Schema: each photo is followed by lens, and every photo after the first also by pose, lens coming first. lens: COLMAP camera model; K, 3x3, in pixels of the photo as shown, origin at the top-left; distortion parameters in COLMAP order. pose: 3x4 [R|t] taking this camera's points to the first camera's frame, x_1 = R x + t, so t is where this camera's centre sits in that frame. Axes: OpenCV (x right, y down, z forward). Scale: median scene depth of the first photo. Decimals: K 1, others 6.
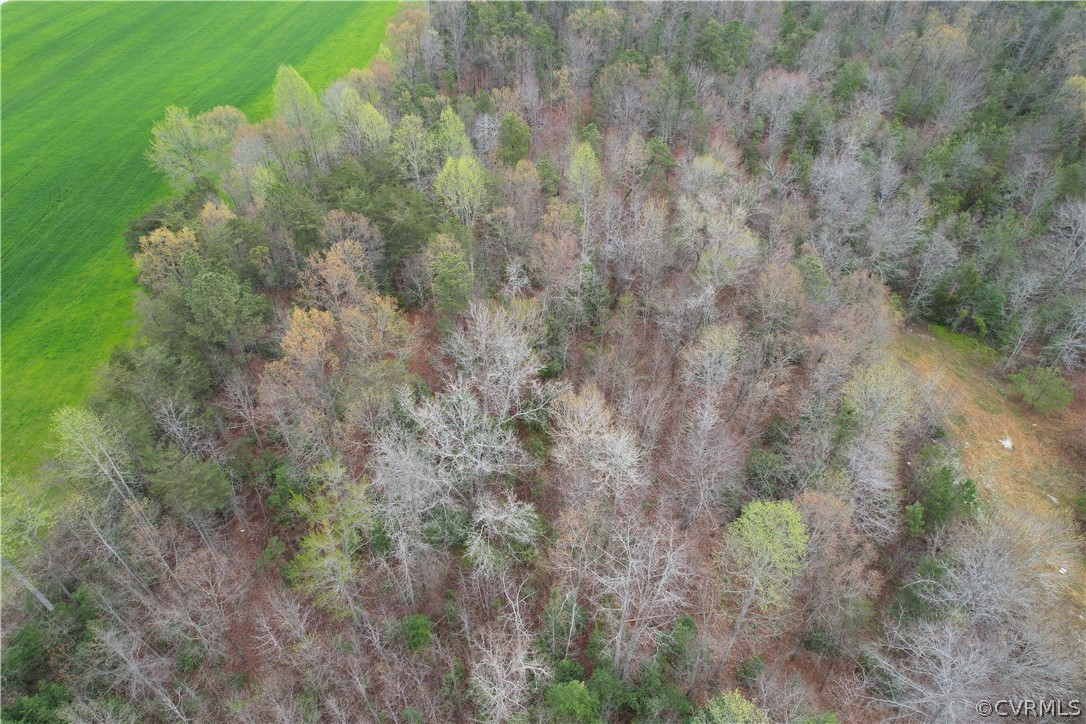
lens RADIAL K [[676.5, 0, 545.0], [0, 676.5, 362.3], [0, 0, 1]] dist [-0.021829, 0.012953]
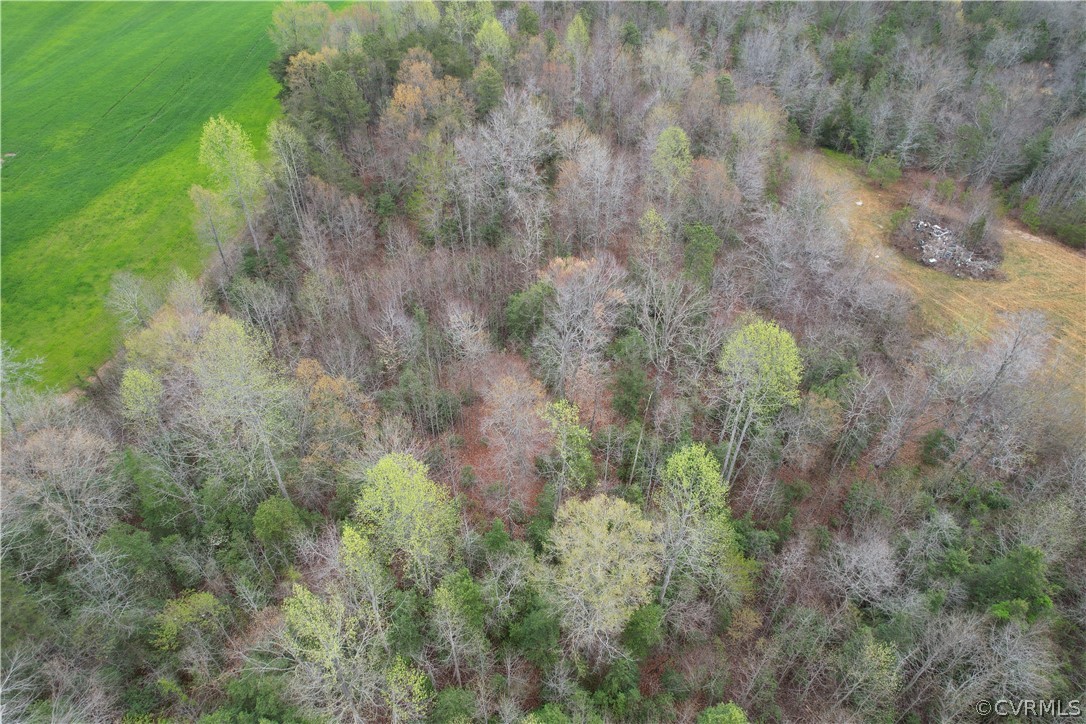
lens RADIAL K [[676.5, 0, 540.8], [0, 676.5, 361.3], [0, 0, 1]] dist [-0.021829, 0.012953]
pose [[0.999991, 0.000470, -0.004255, -0.013994], [-0.000461, 0.999998, 0.002070, 0.431642], [0.004256, -0.002068, 0.999989, -0.464886]]
